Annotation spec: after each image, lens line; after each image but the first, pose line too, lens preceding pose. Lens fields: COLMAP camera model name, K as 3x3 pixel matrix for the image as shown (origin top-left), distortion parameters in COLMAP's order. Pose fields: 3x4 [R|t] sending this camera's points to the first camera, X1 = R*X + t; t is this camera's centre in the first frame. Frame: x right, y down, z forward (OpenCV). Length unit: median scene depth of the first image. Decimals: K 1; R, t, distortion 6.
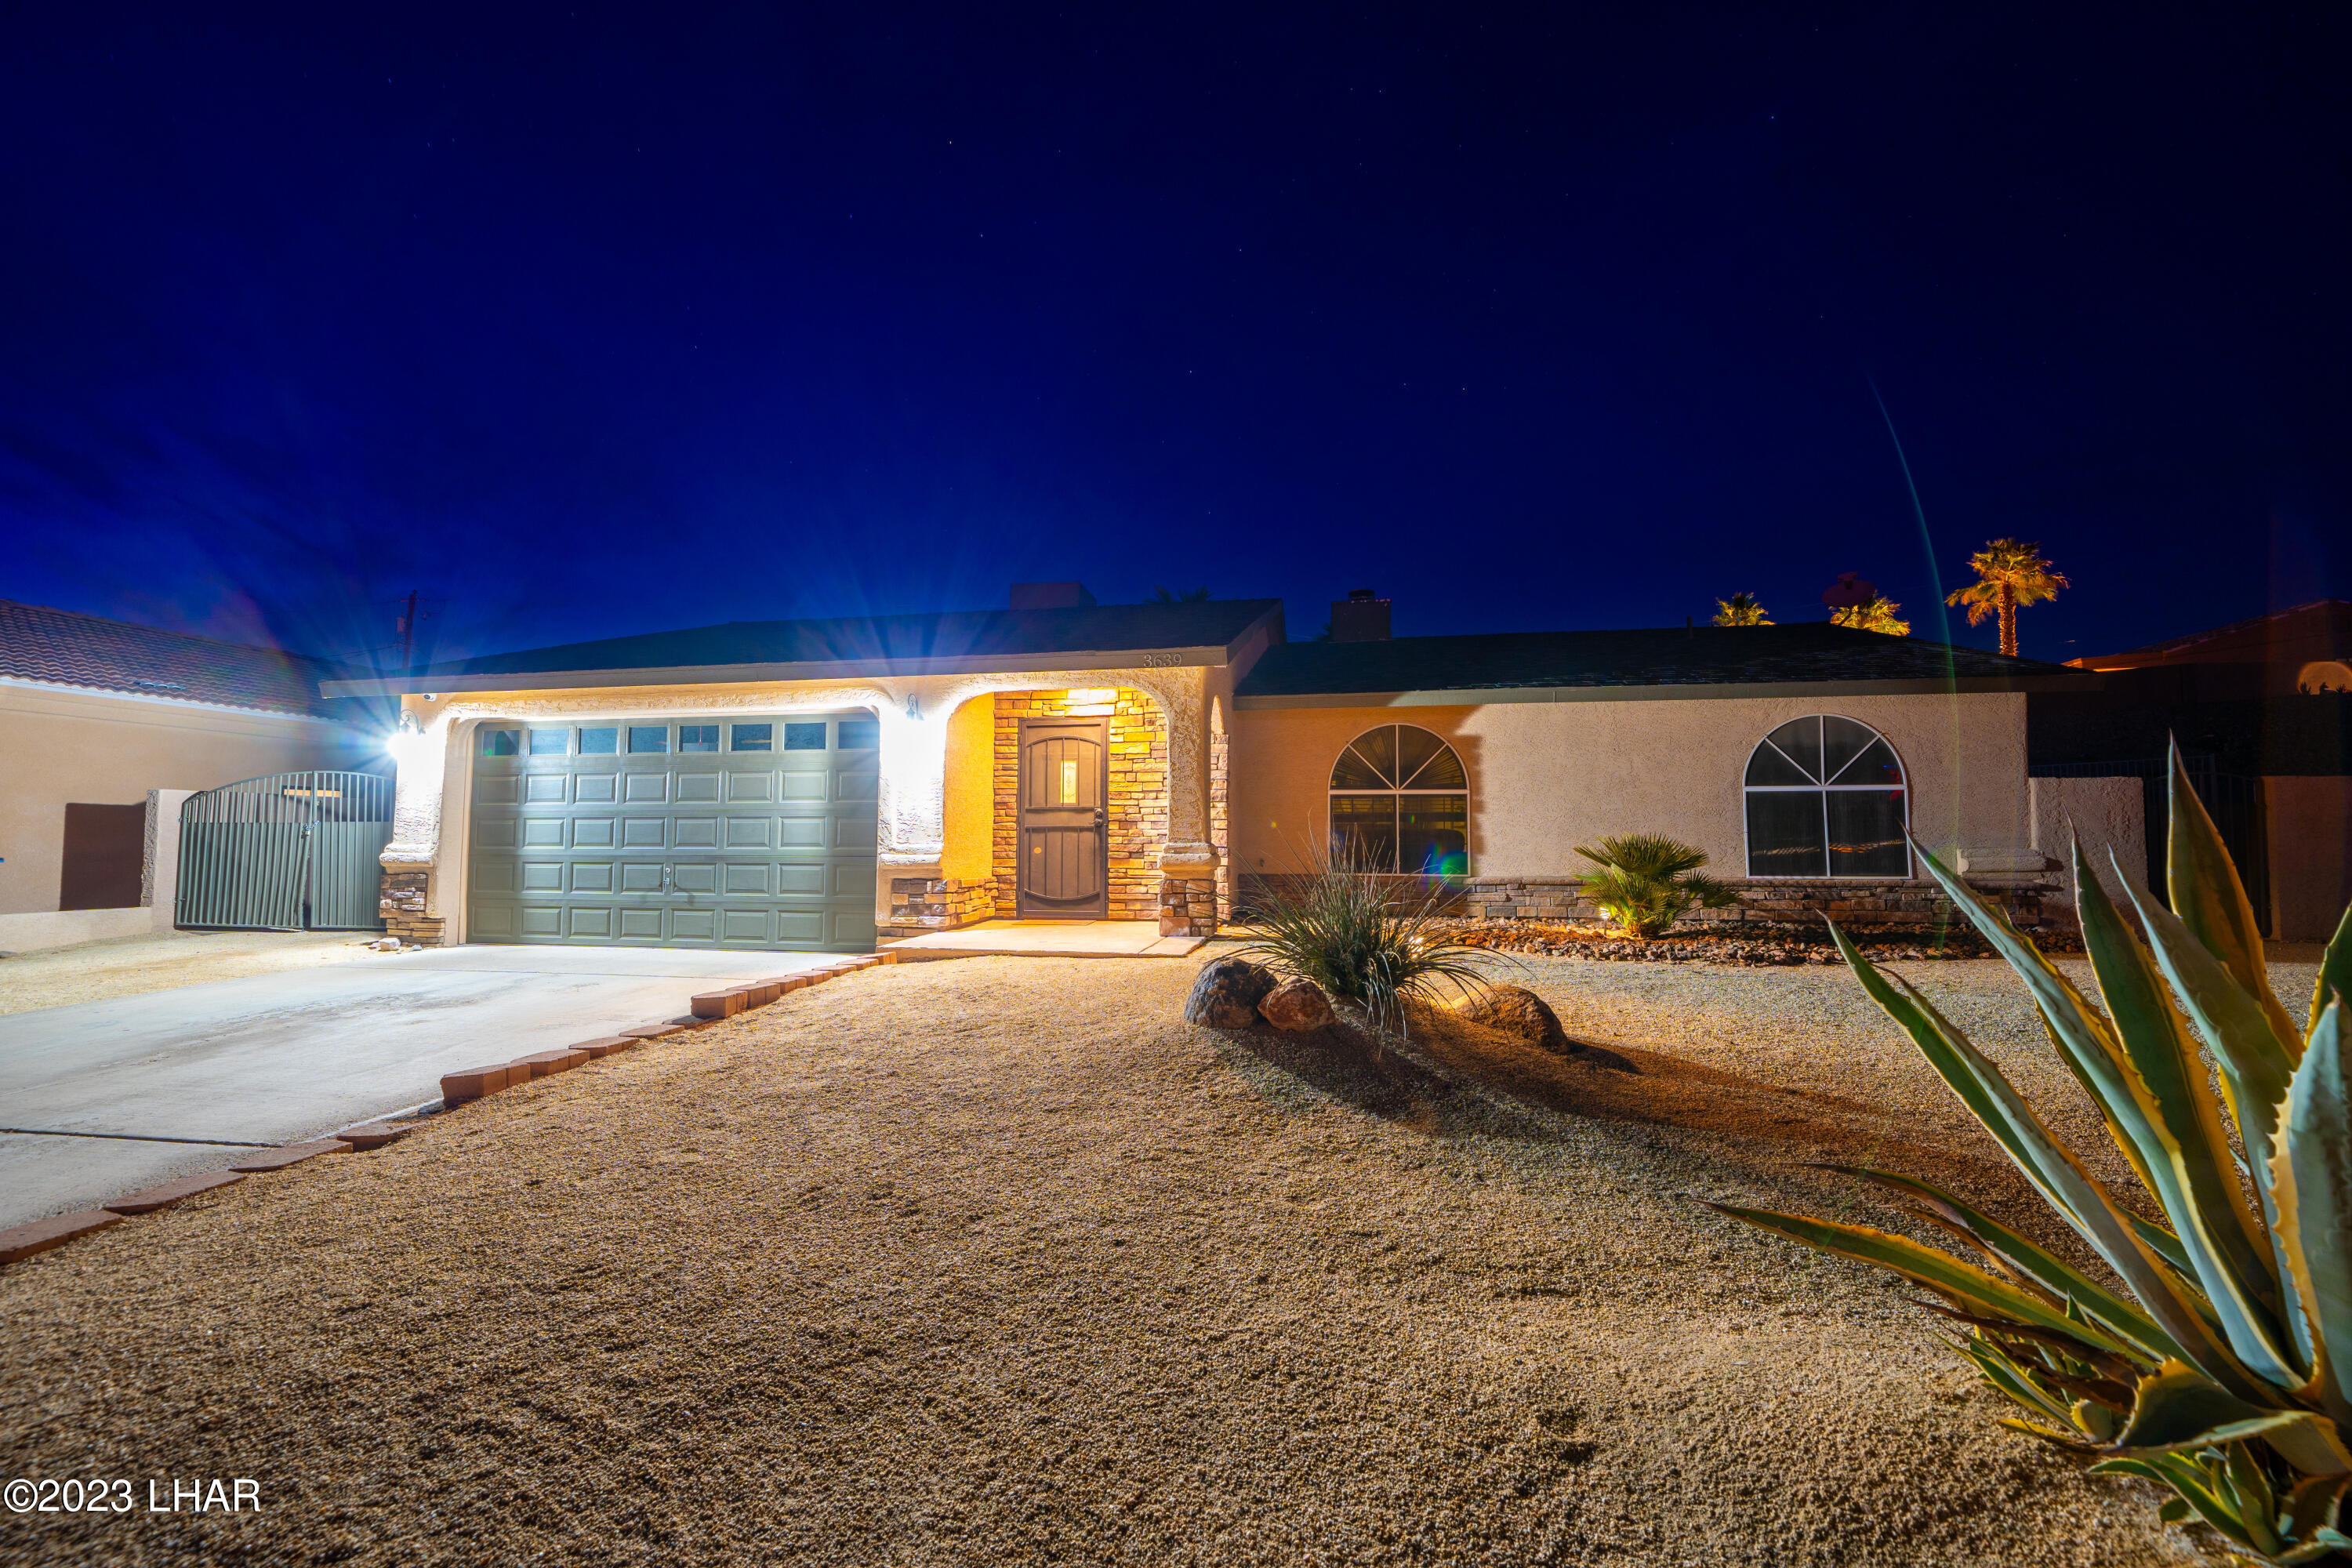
lens RADIAL K [[912.0, 0, 1180.9], [0, 912.0, 795.6], [0, 0, 1]] dist [-0.011614, -0.000059]
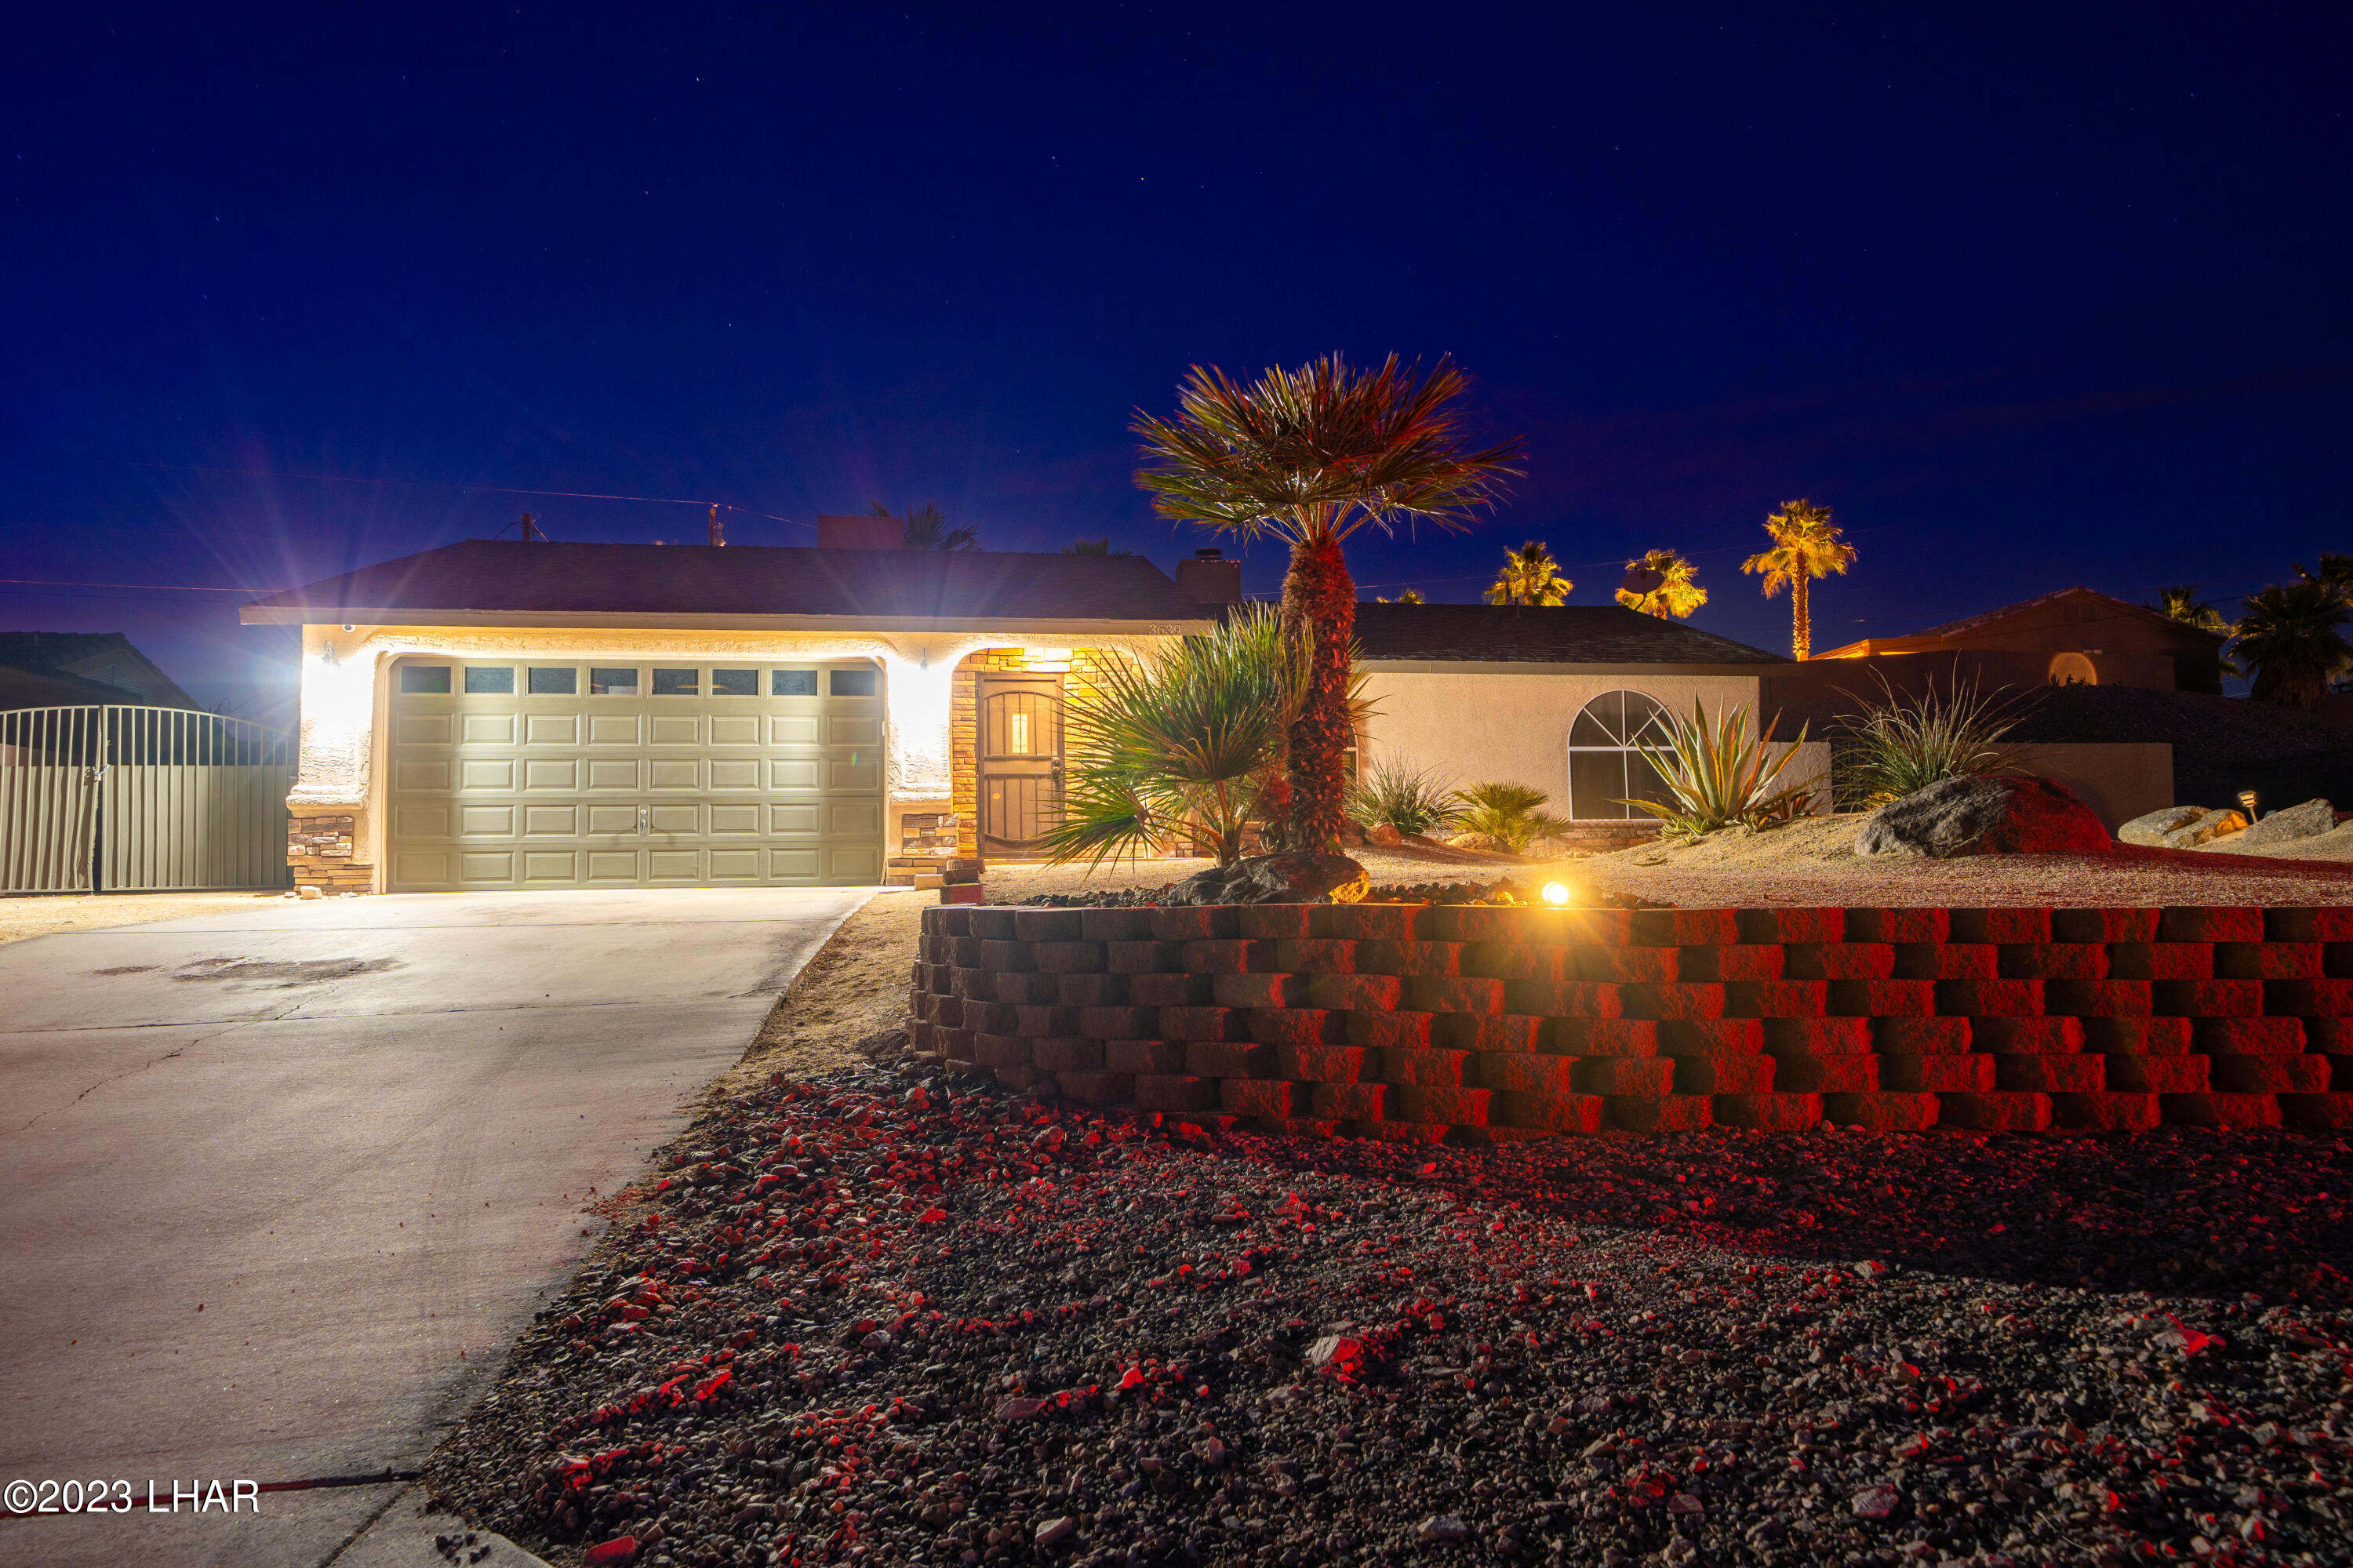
lens RADIAL K [[1436.2, 0, 1182.8], [0, 1436.2, 785.1], [0, 0, 1]] dist [0.018199, -0.000475]
pose [[0.948201, 0.007669, 0.317578, -0.488263], [-0.003537, 0.999901, -0.013585, 0.069793], [-0.317651, 0.011758, 0.948135, -0.673201]]
